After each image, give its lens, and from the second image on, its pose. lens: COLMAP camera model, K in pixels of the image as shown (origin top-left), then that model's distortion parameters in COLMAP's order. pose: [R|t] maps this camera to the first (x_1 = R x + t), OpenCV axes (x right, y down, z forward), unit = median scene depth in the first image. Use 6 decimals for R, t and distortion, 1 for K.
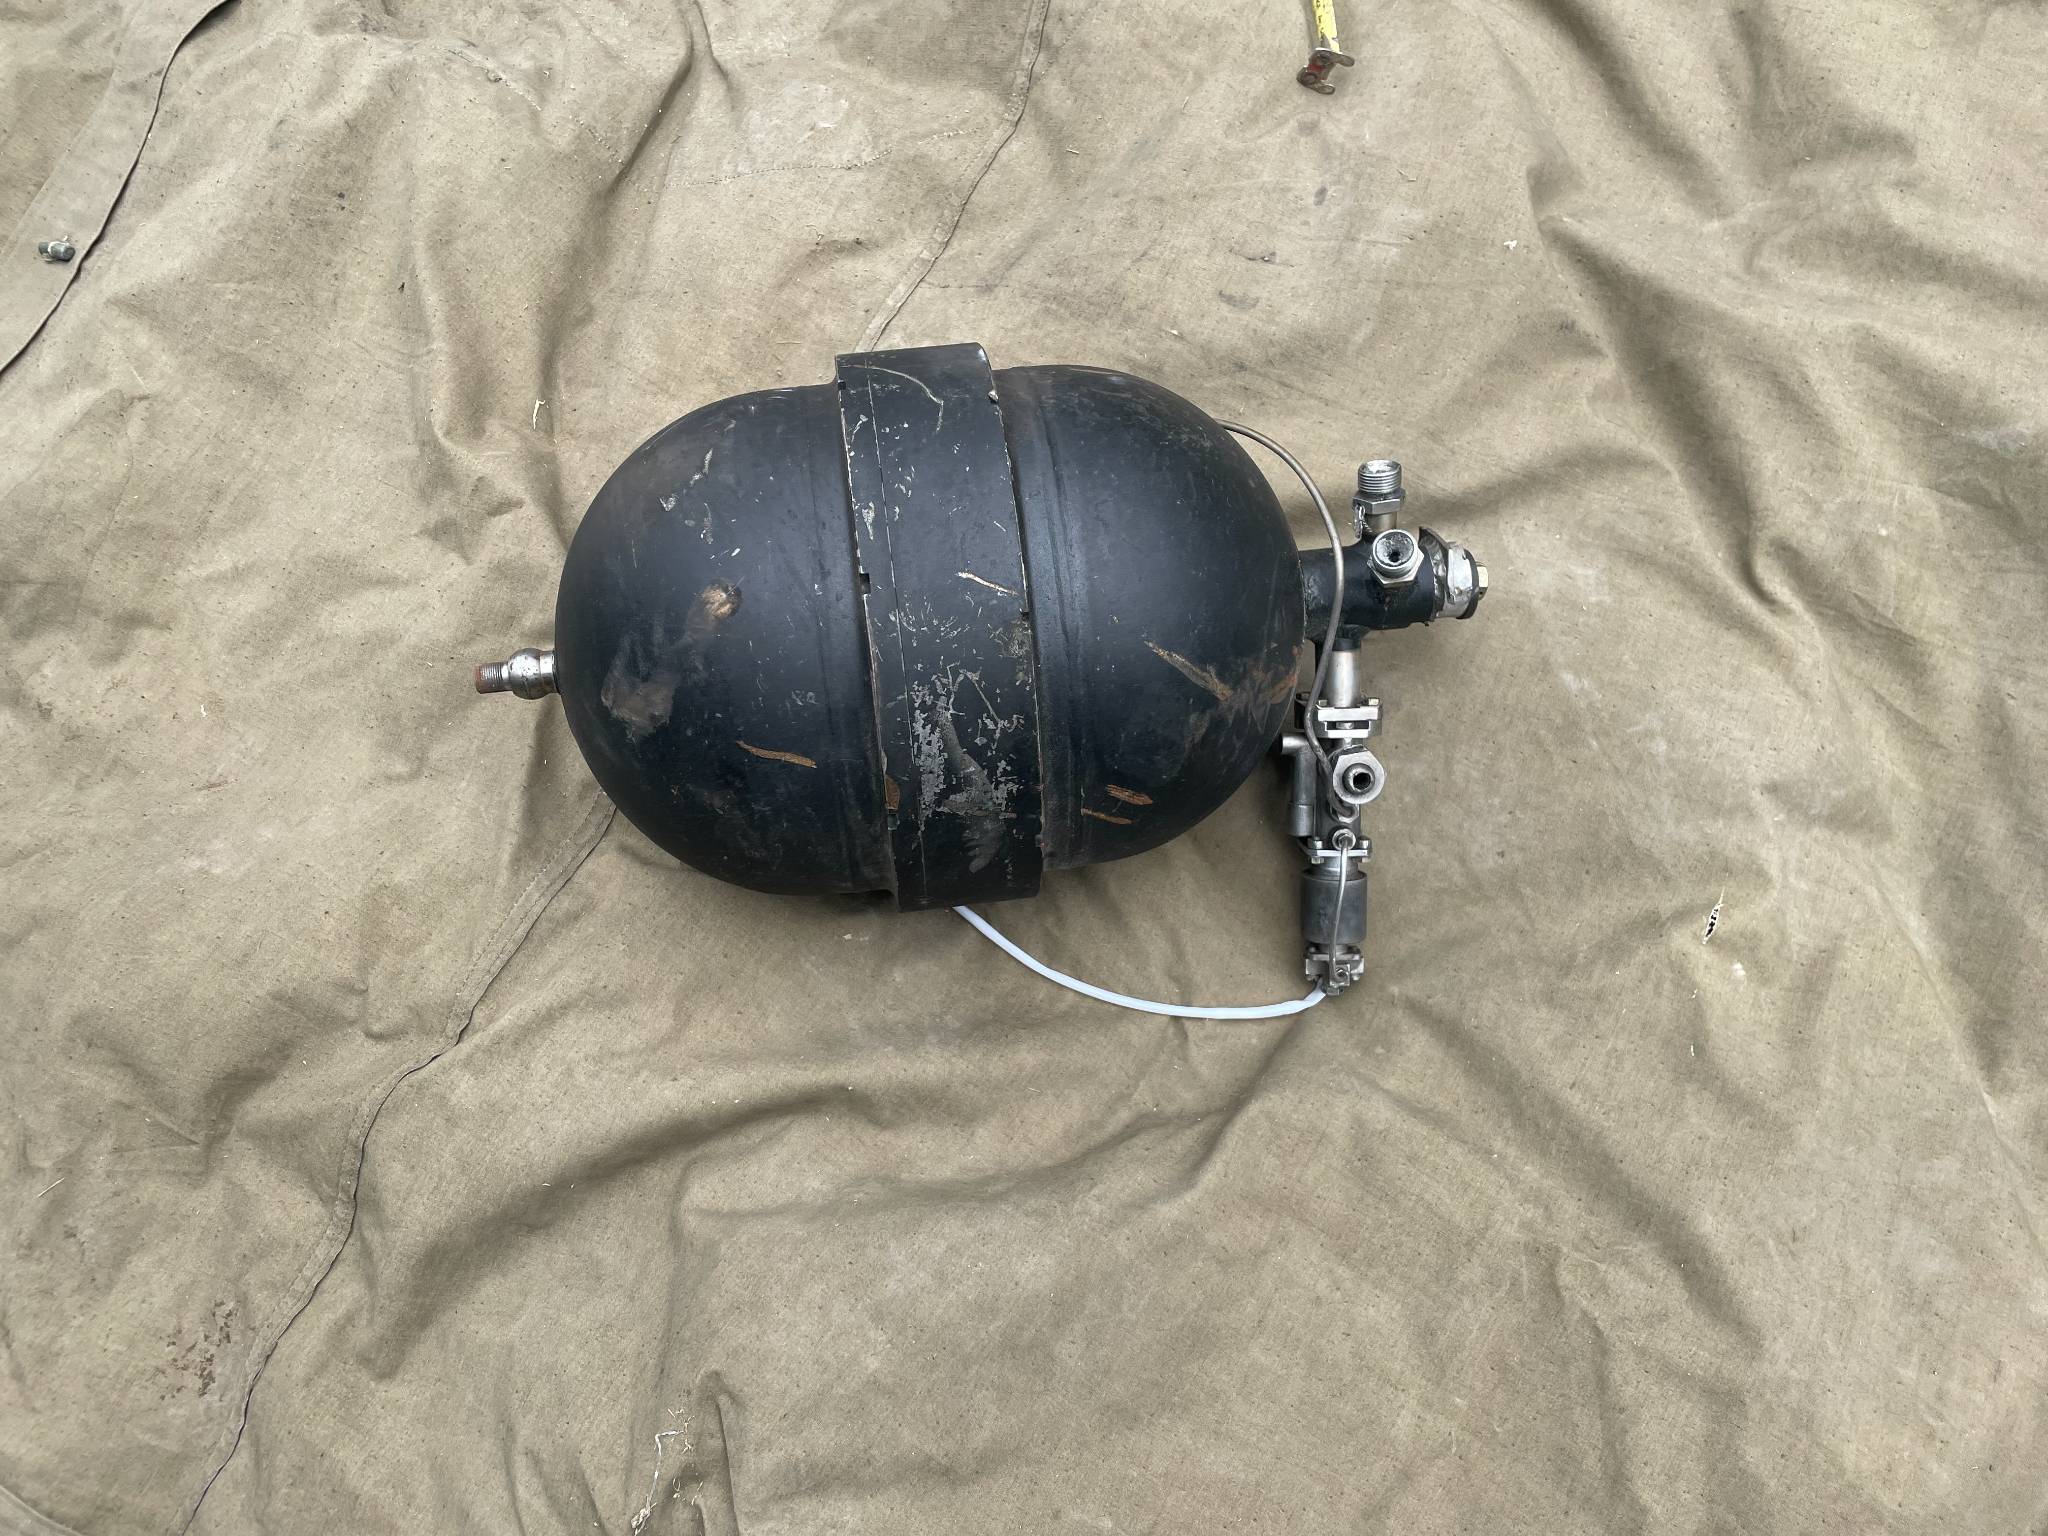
lens RADIAL K [[1695.0, 0, 1020.8], [0, 1695.0, 757.1], [0, 0, 1]] dist [0.087120, -0.109533]
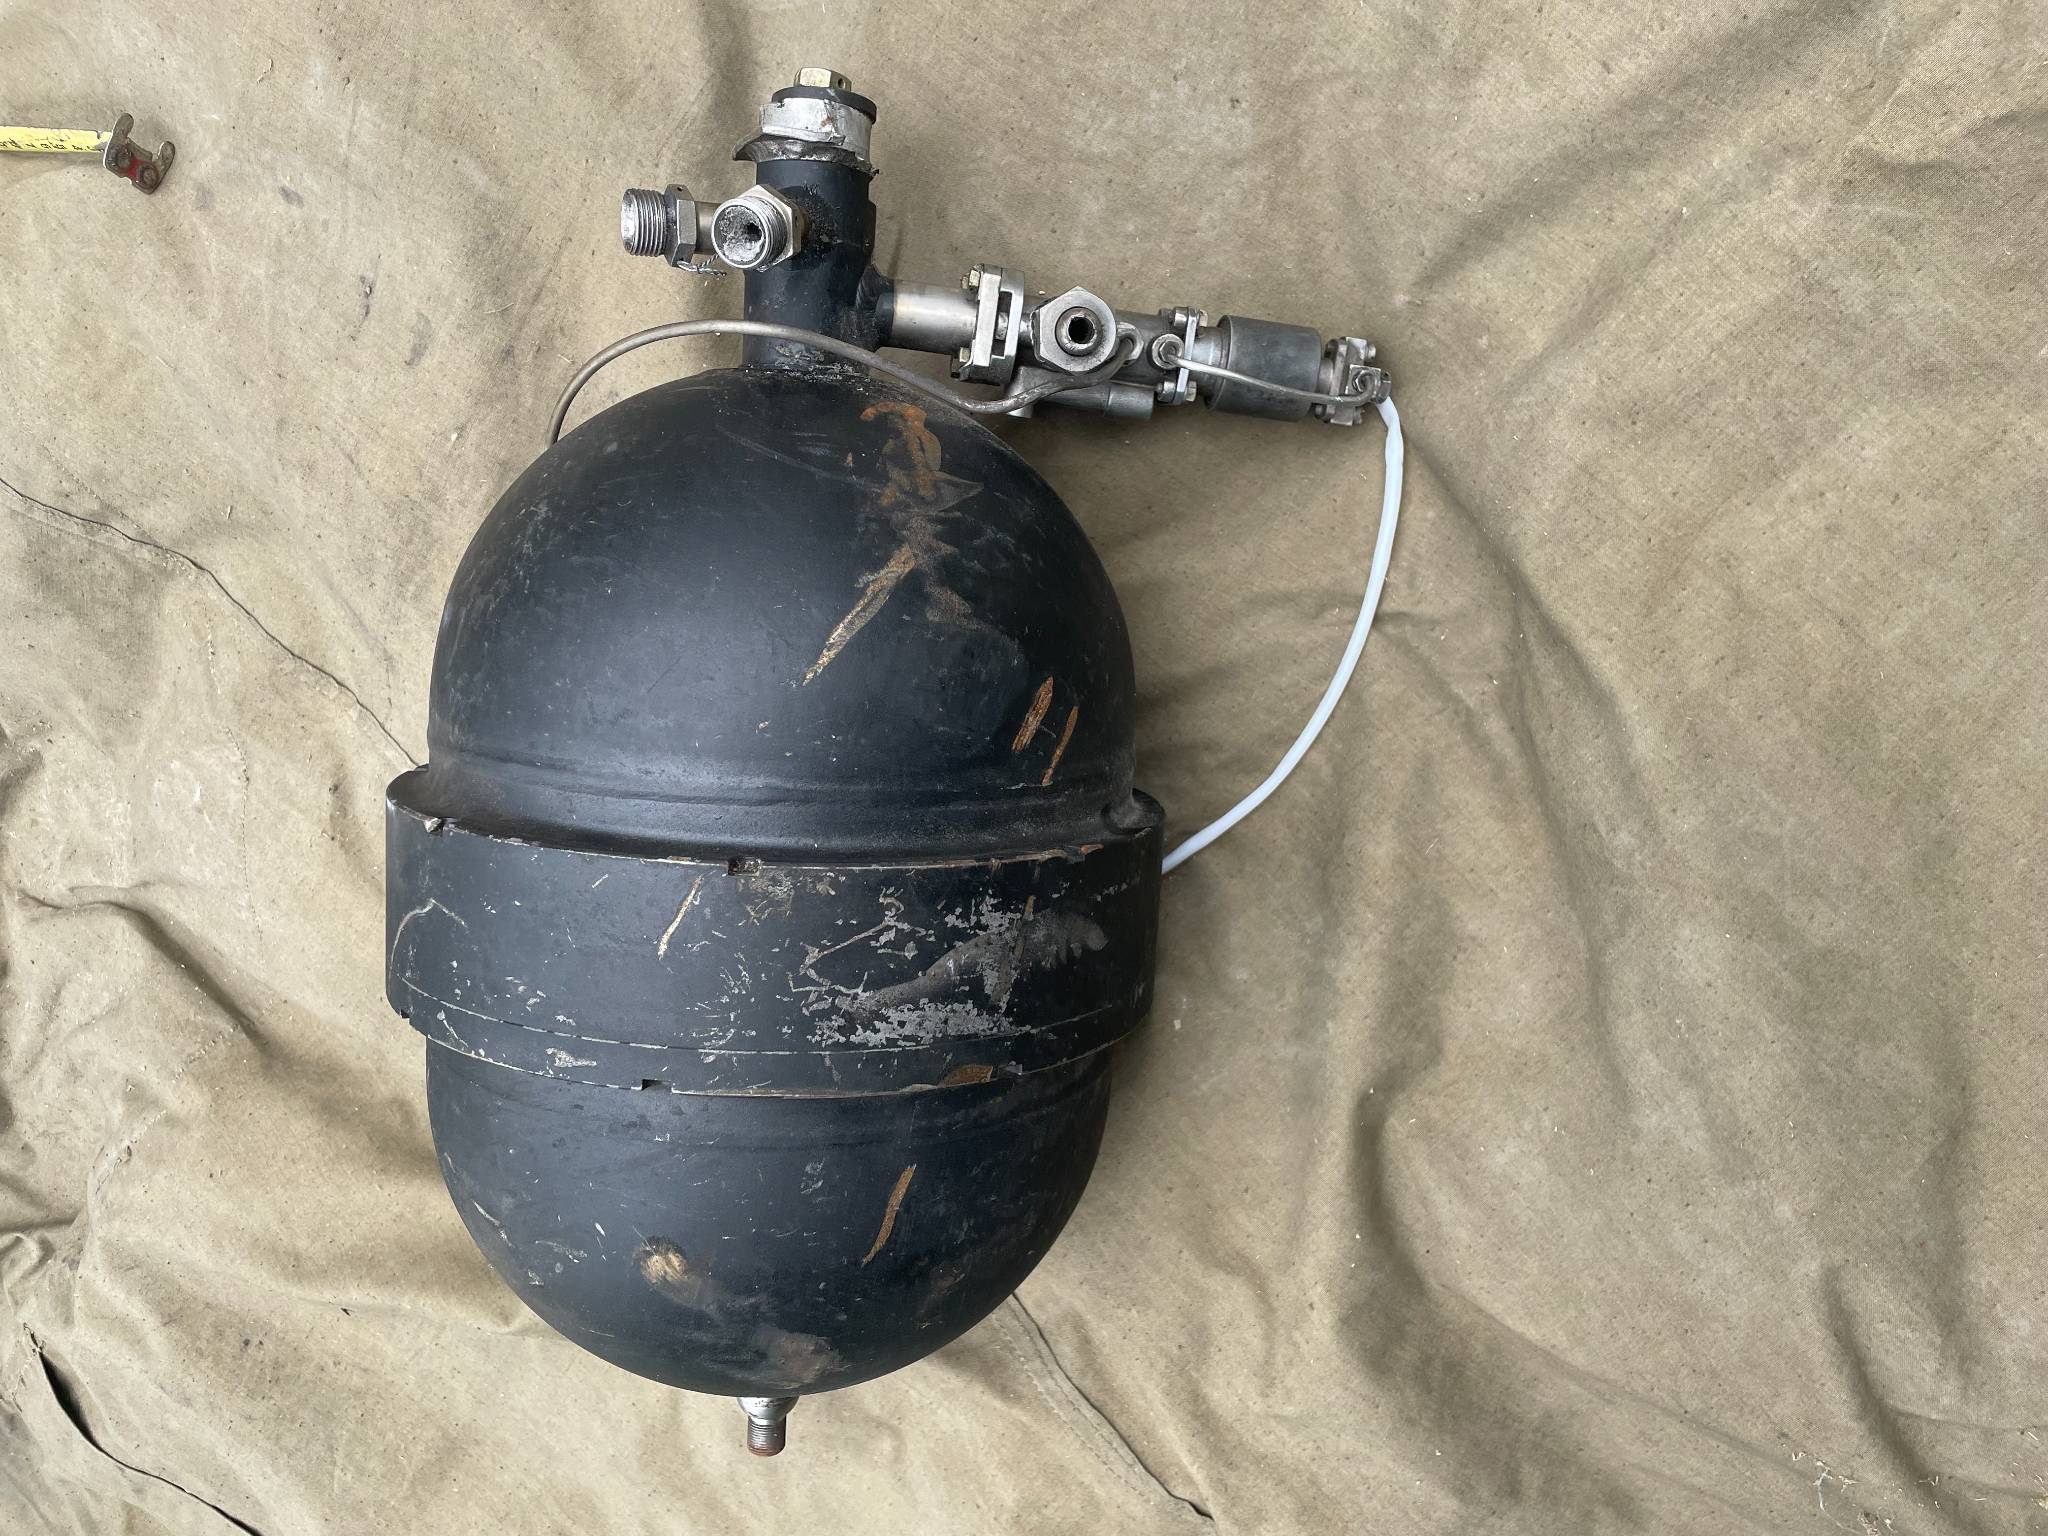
lens RADIAL K [[1613.5, 0, 1009.5], [0, 1613.5, 733.4], [0, 0, 1]] dist [0.066261, -0.100217]
pose [[0.158263, -0.959247, -0.234089, 0.185119], [0.985974, 0.166254, -0.014679, 0.020937], [0.052999, -0.228482, 0.972104, 0.326848]]
